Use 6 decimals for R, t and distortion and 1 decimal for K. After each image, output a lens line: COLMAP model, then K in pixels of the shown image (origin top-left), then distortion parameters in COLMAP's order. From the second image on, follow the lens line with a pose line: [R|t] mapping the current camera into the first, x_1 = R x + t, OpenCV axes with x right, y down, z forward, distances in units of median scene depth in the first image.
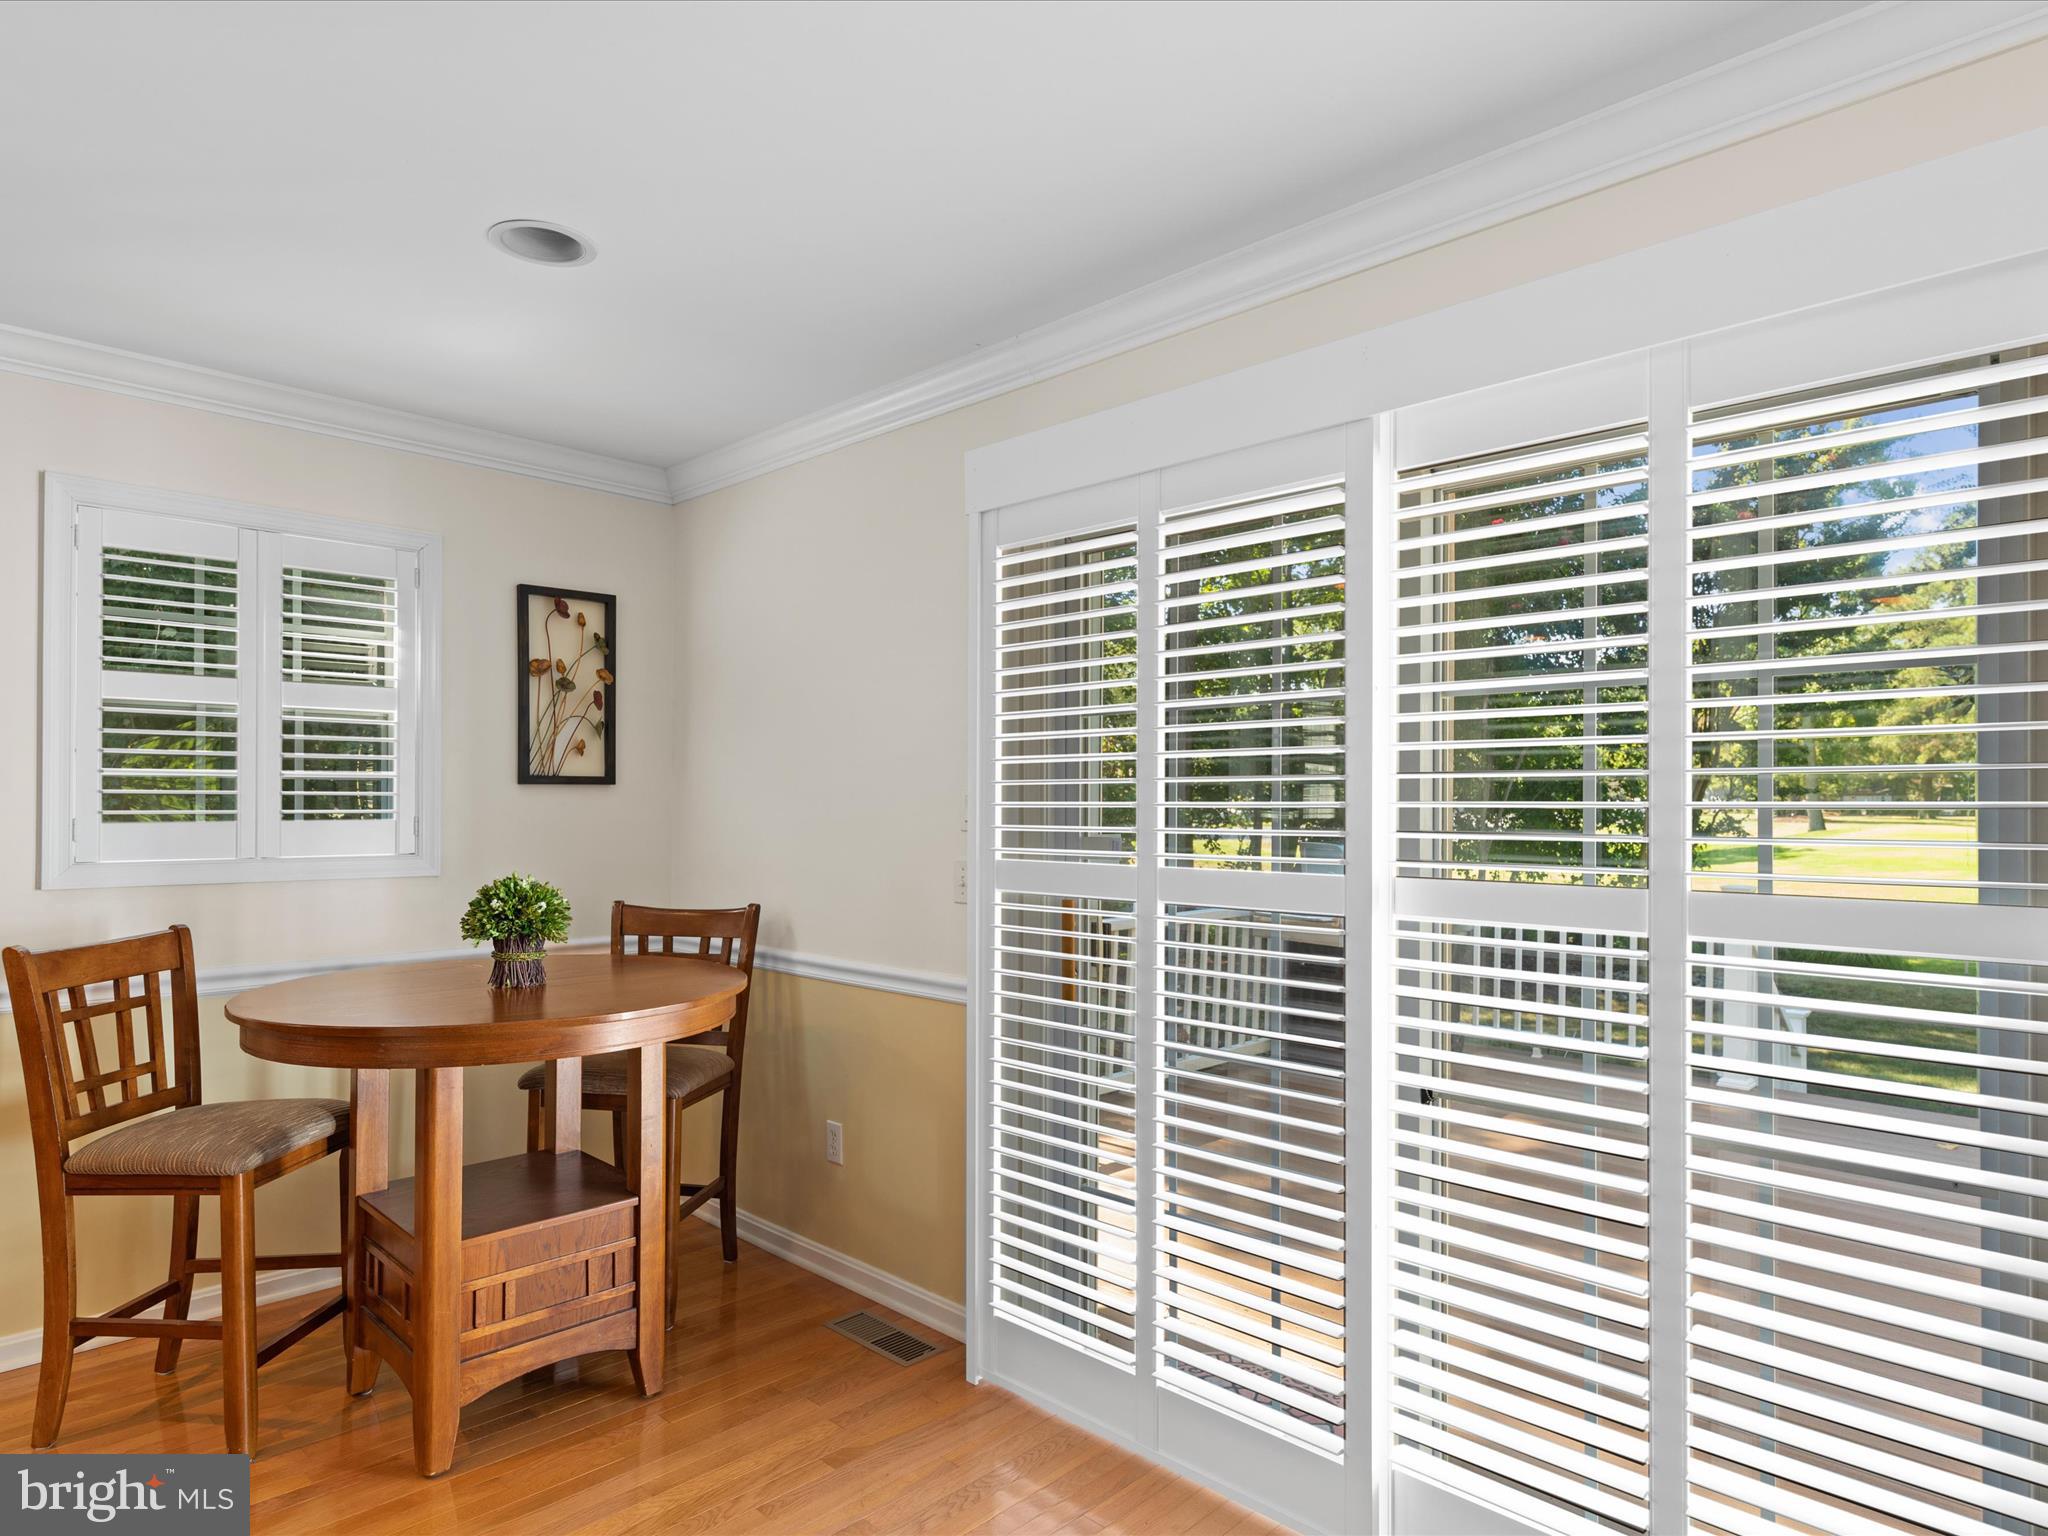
lens RADIAL K [[1202.1, 0, 1035.1], [0, 1202.1, 795.1], [0, 0, 1]] dist [0.002960, 0.000183]
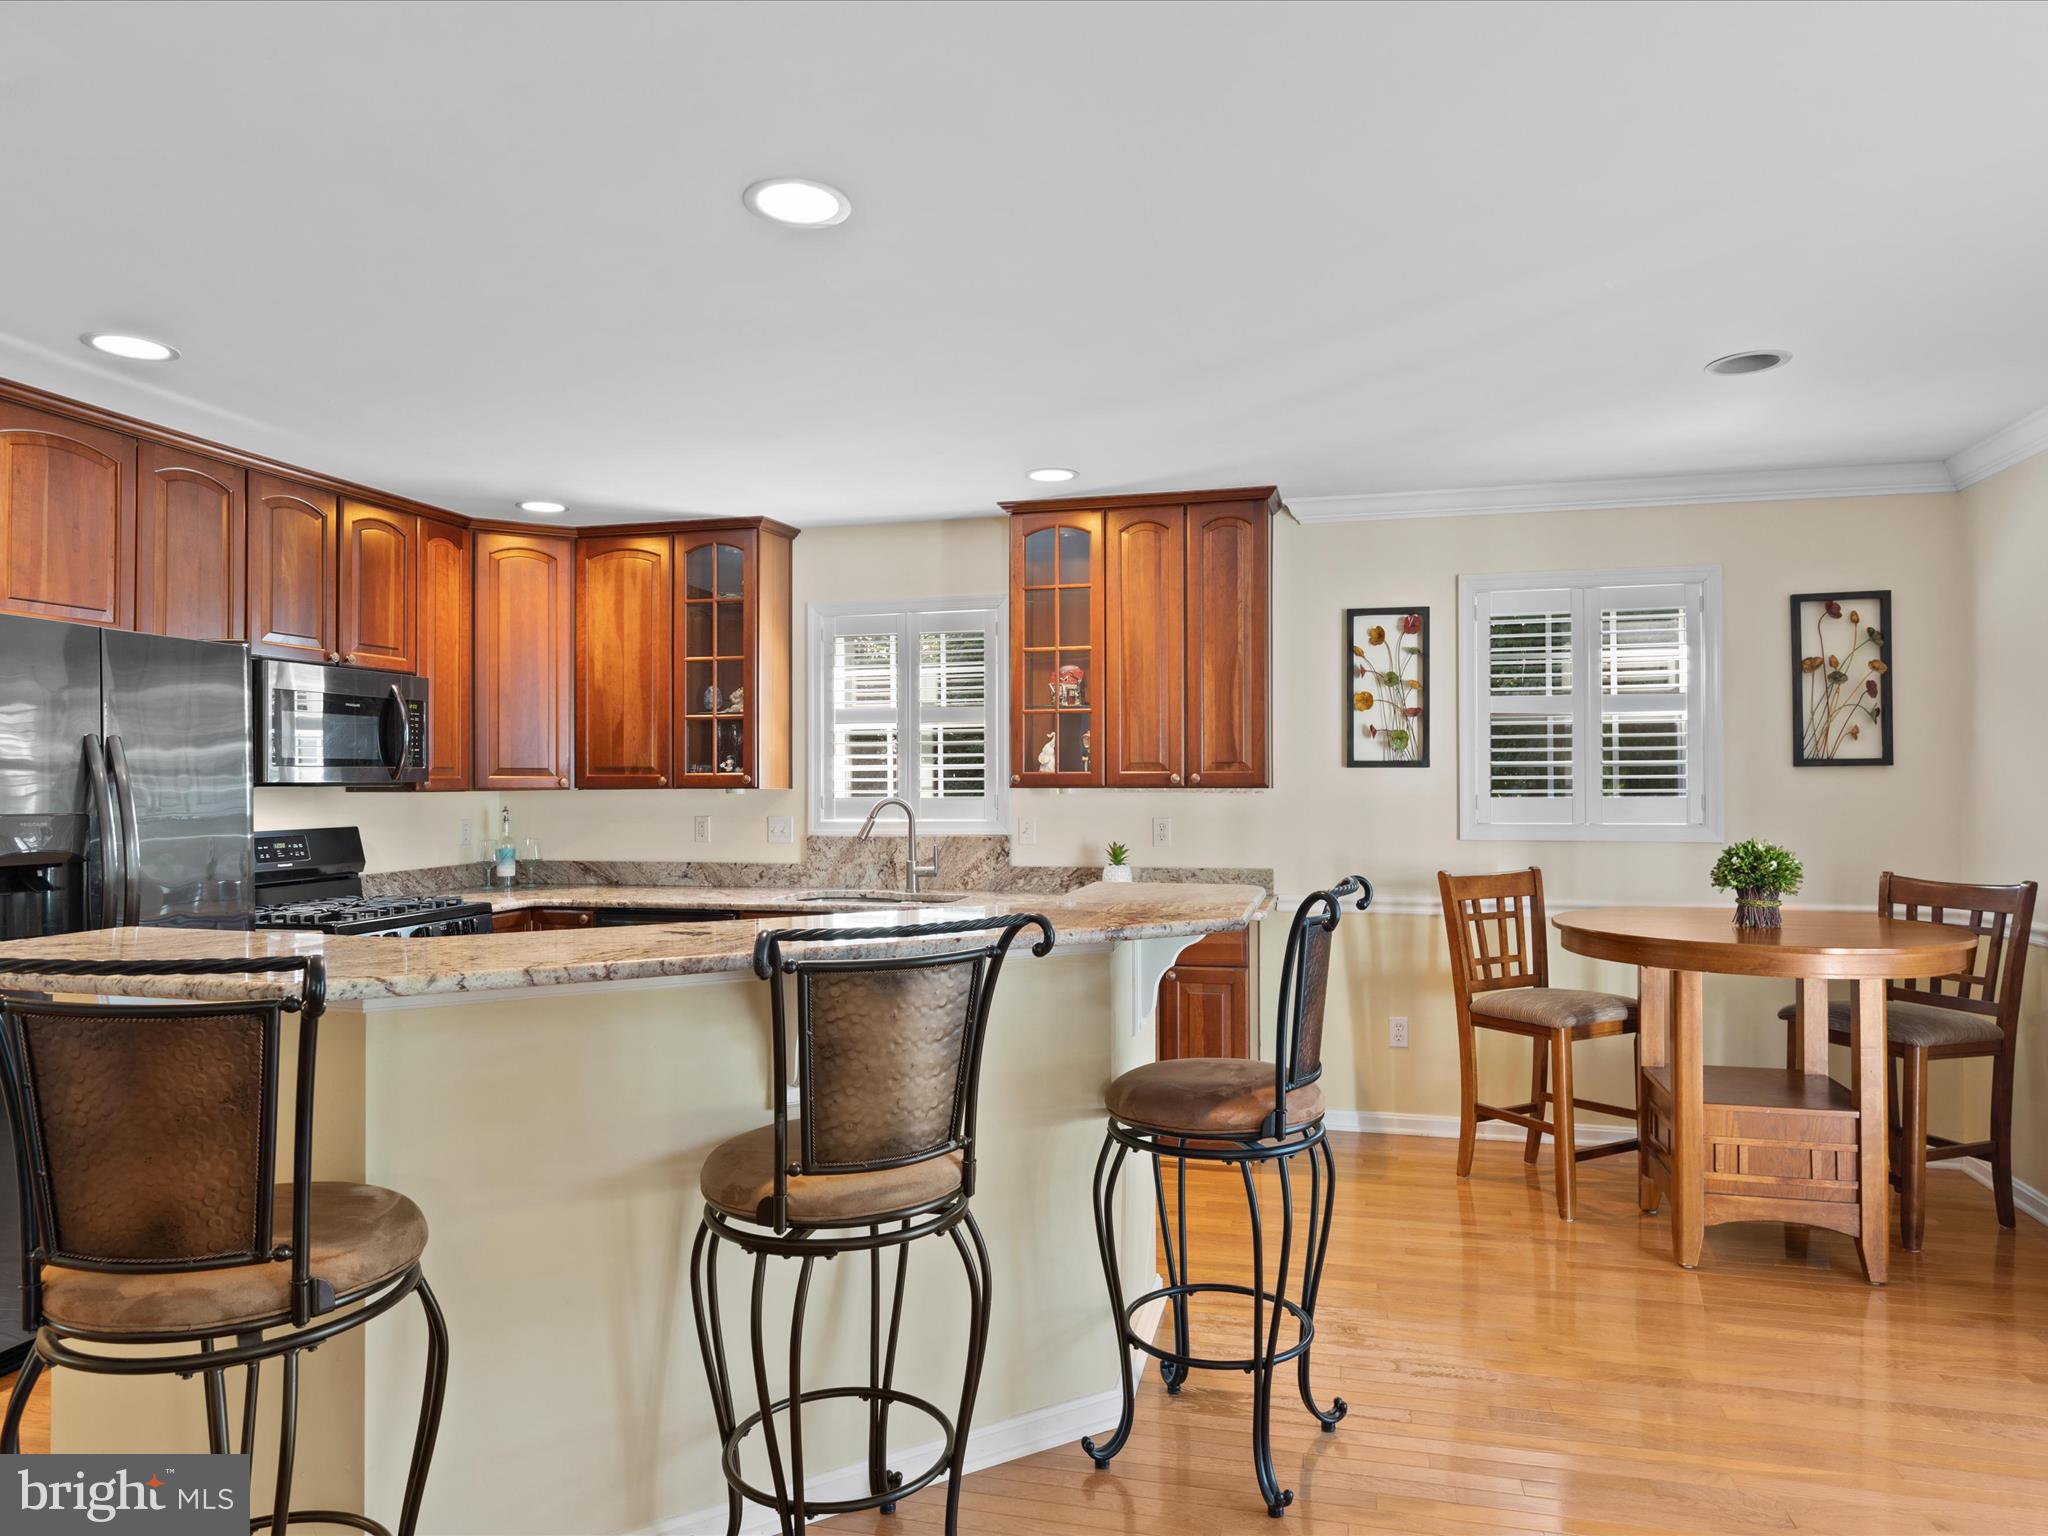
lens RADIAL K [[1253.1, 0, 1031.1], [0, 1253.1, 776.8], [0, 0, 1]] dist [0.002337, 0.000293]
pose [[0.504342, -0.010460, -0.863440, 0.305271], [0.011387, 0.999920, -0.005462, -0.001574], [0.863429, -0.007077, 0.504421, -0.308209]]
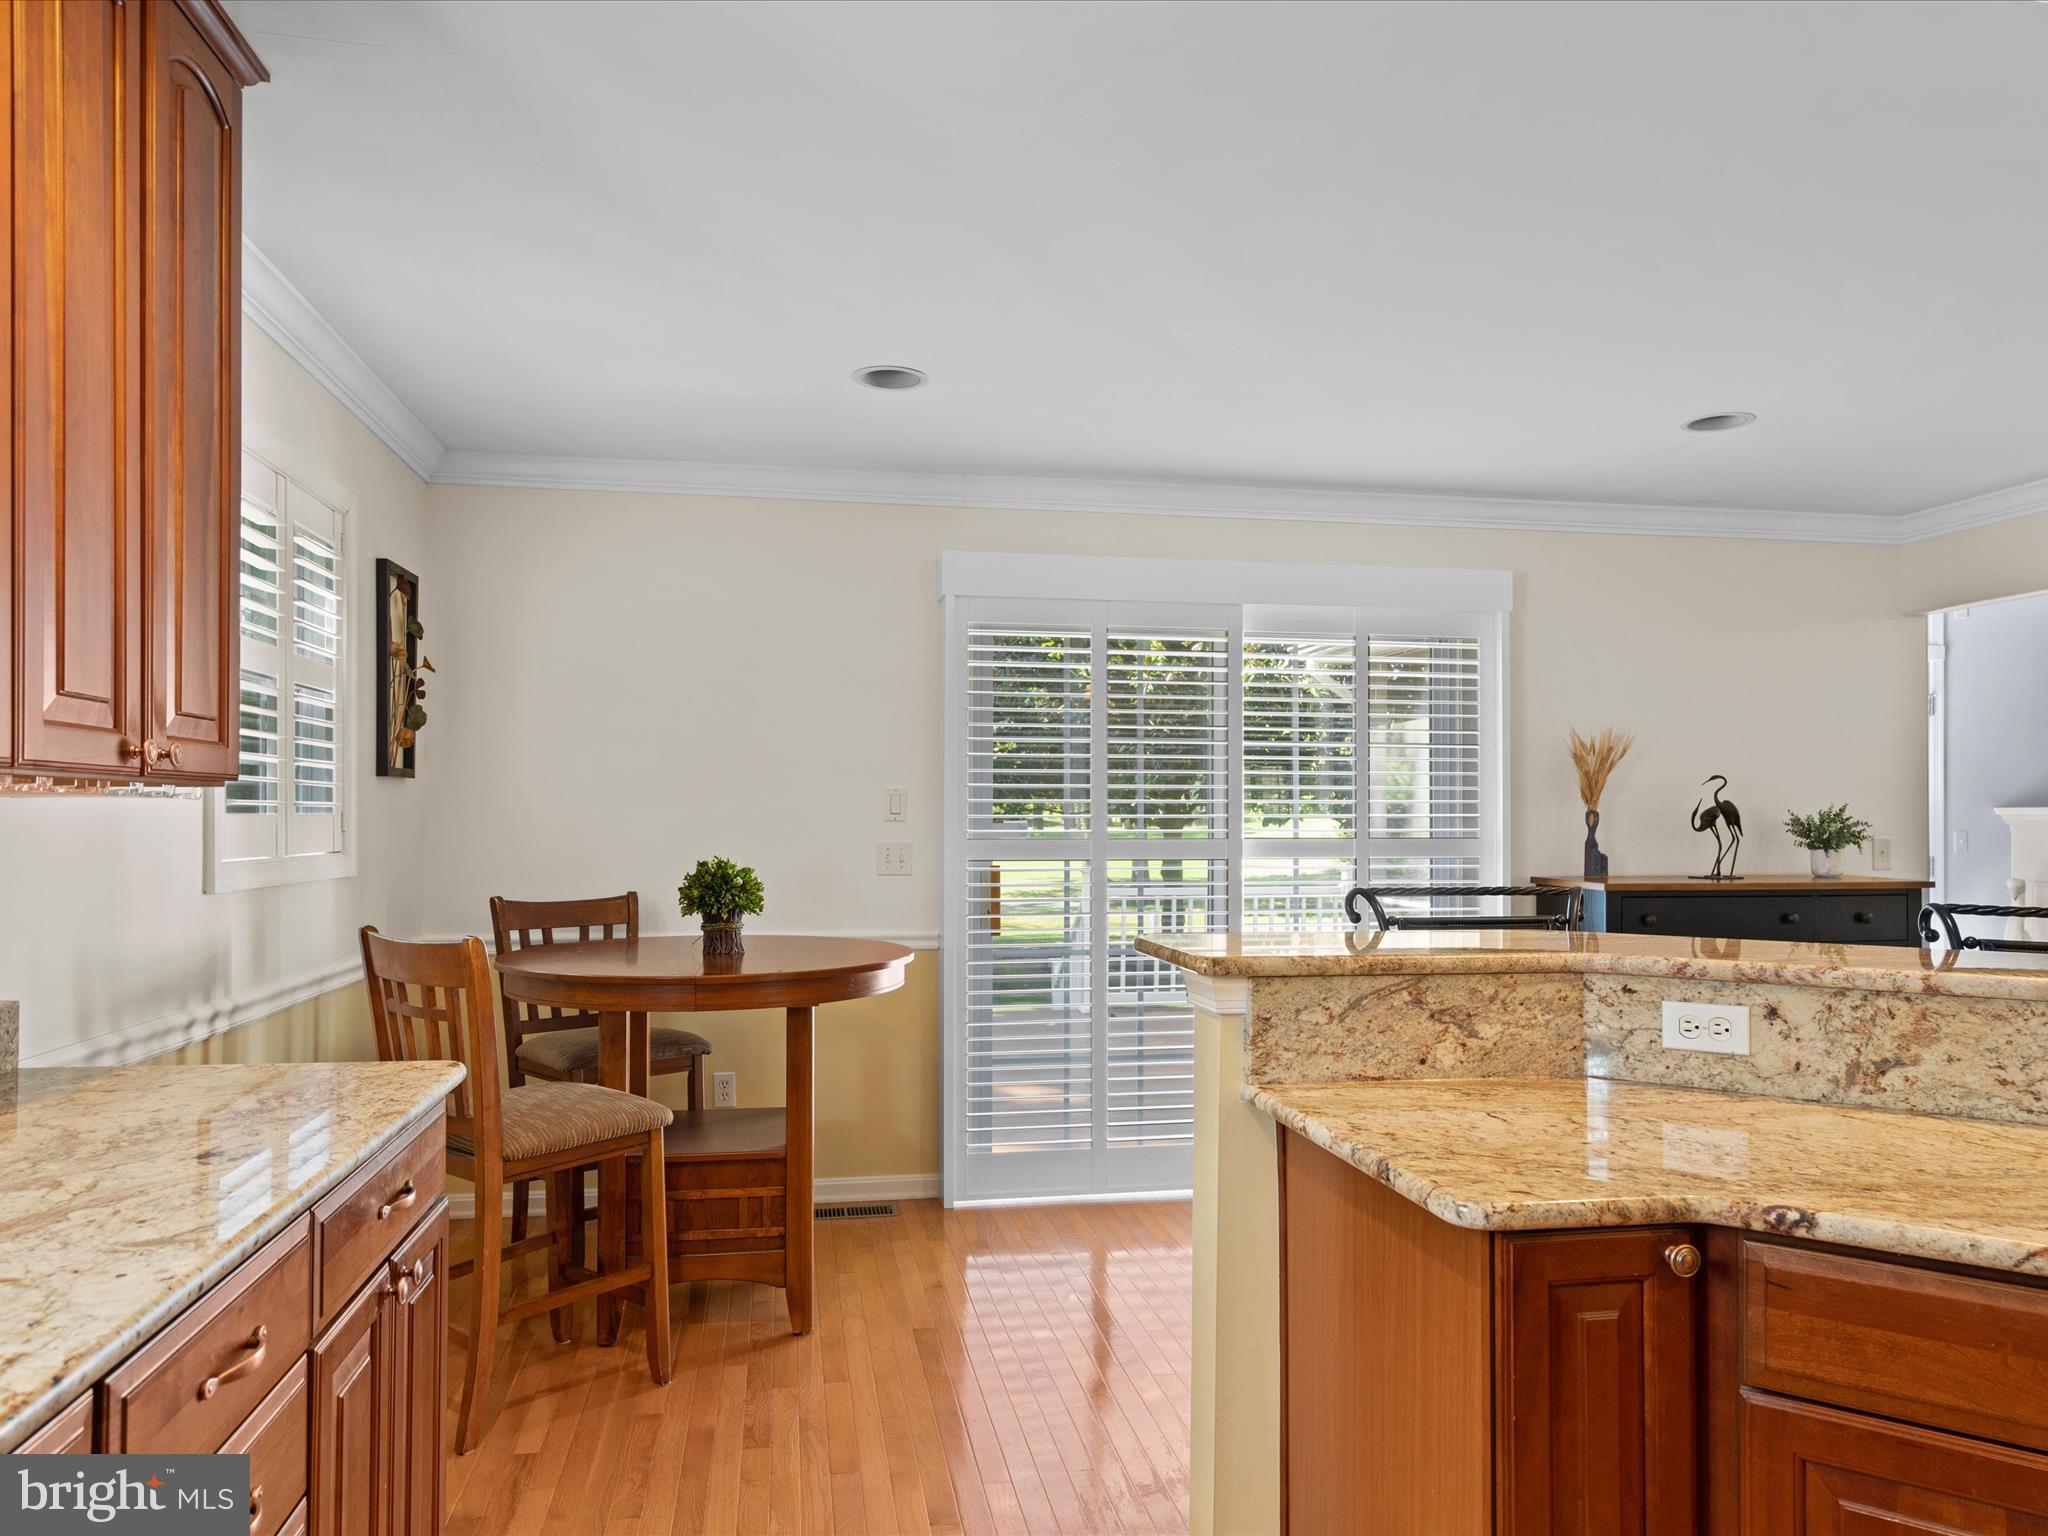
lens RADIAL K [[1343.4, 0, 1023.1], [0, 1343.4, 803.3], [0, 0, 1]] dist [0.001820, 0.000804]
pose [[0.581688, 0.006407, 0.813387, -1.219835], [-0.005919, 0.999976, -0.003644, 0.015668], [-0.813391, -0.002695, 0.581711, 0.006181]]
